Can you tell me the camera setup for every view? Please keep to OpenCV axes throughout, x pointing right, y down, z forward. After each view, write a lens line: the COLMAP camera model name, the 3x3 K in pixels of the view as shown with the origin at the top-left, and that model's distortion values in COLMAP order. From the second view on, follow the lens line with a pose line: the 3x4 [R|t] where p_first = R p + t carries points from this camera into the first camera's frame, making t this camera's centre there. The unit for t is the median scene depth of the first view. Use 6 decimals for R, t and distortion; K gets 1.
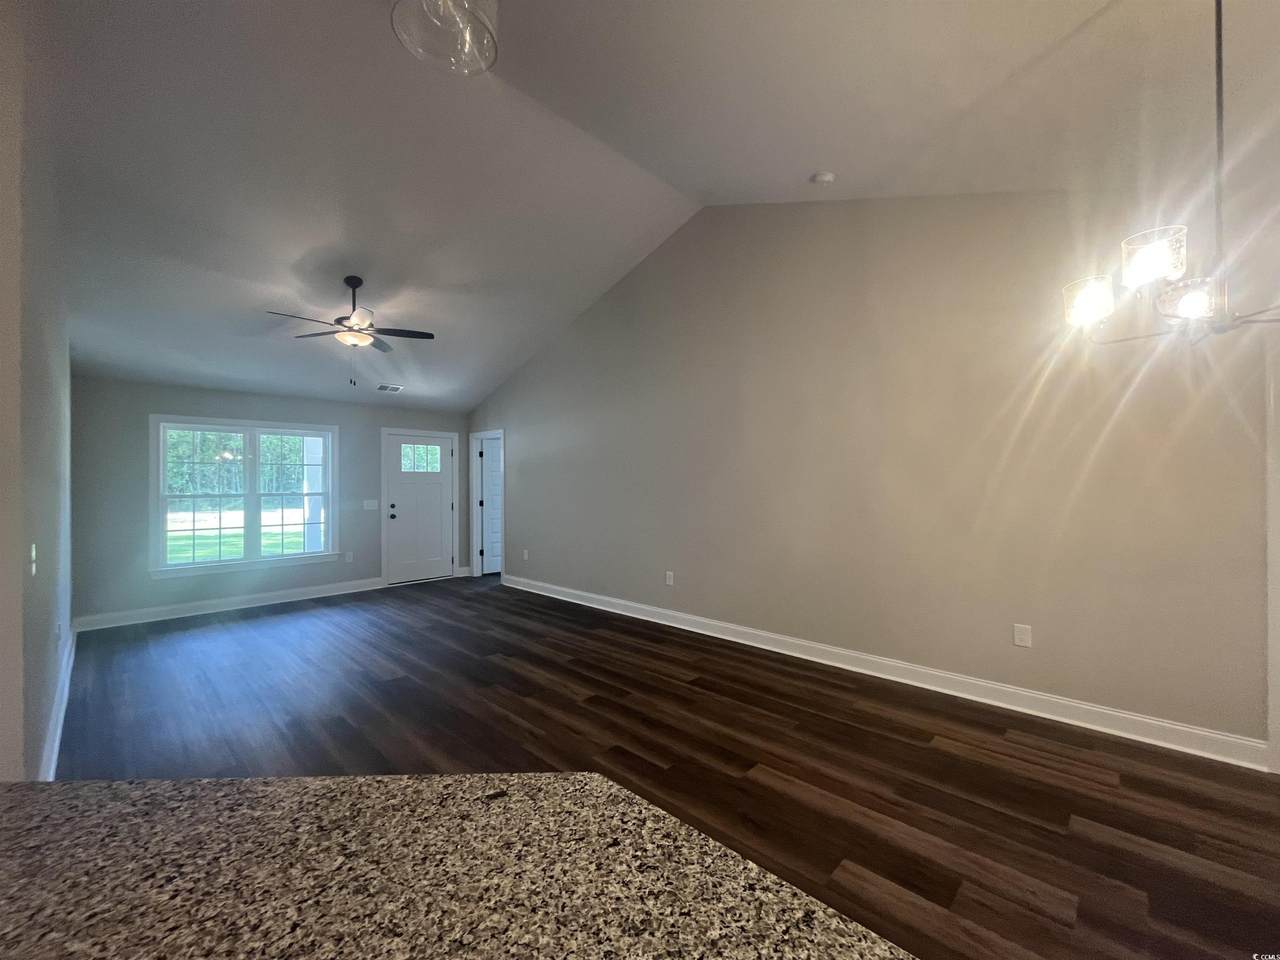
lens RADIAL K [[513.1, 0, 637.3], [0, 513.1, 483.9], [0, 0, 1]] dist [-0.002693, -0.000036]
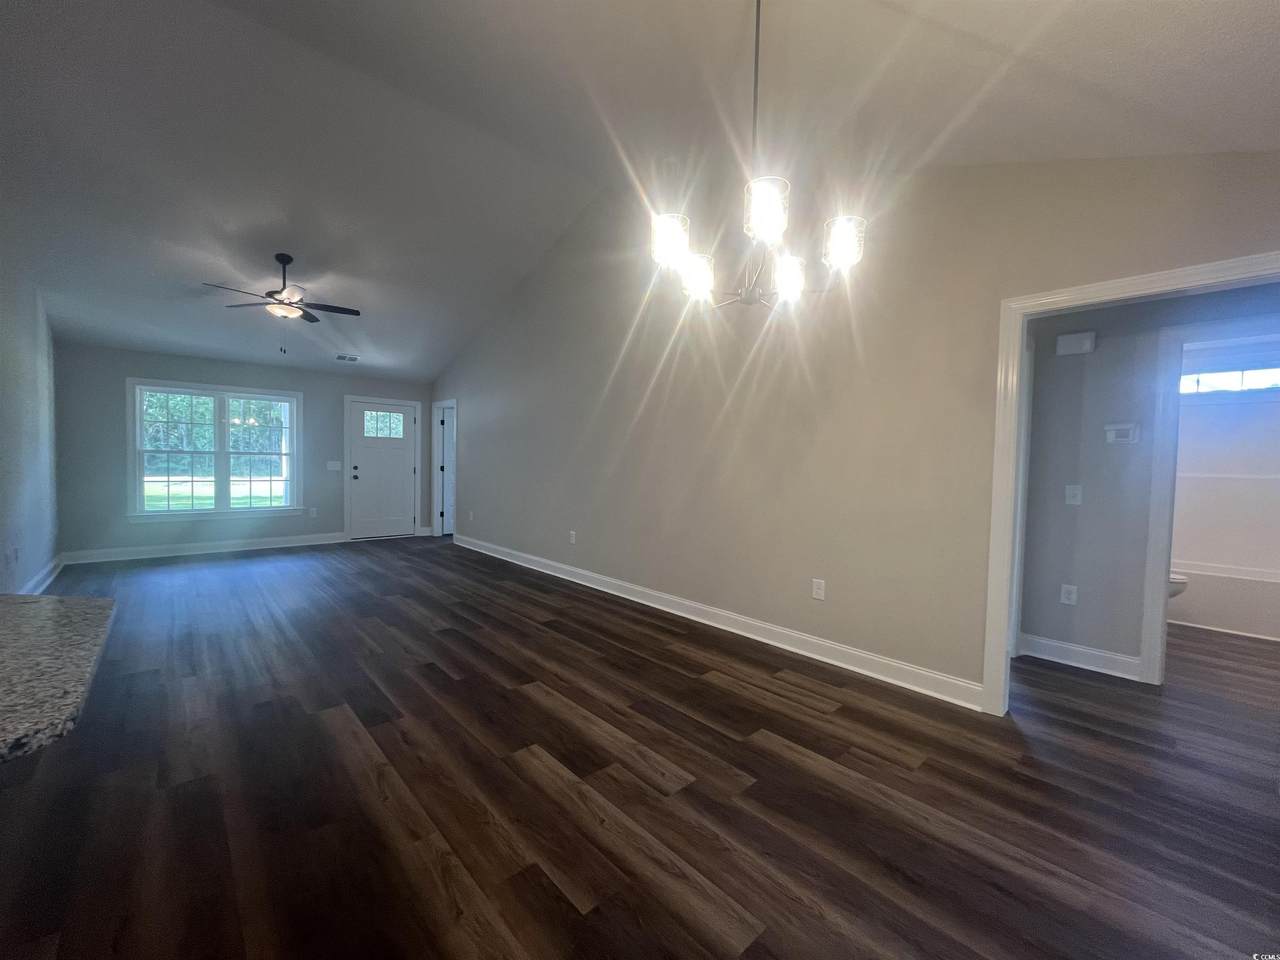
lens RADIAL K [[513.1, 0, 635.6], [0, 513.1, 477.8], [0, 0, 1]] dist [-0.002693, -0.000036]
pose [[0.997264, 0.029320, -0.067862, 0.319064], [-0.027525, 0.999250, 0.027242, 0.030825], [0.068610, -0.025300, 0.997323, -0.077157]]
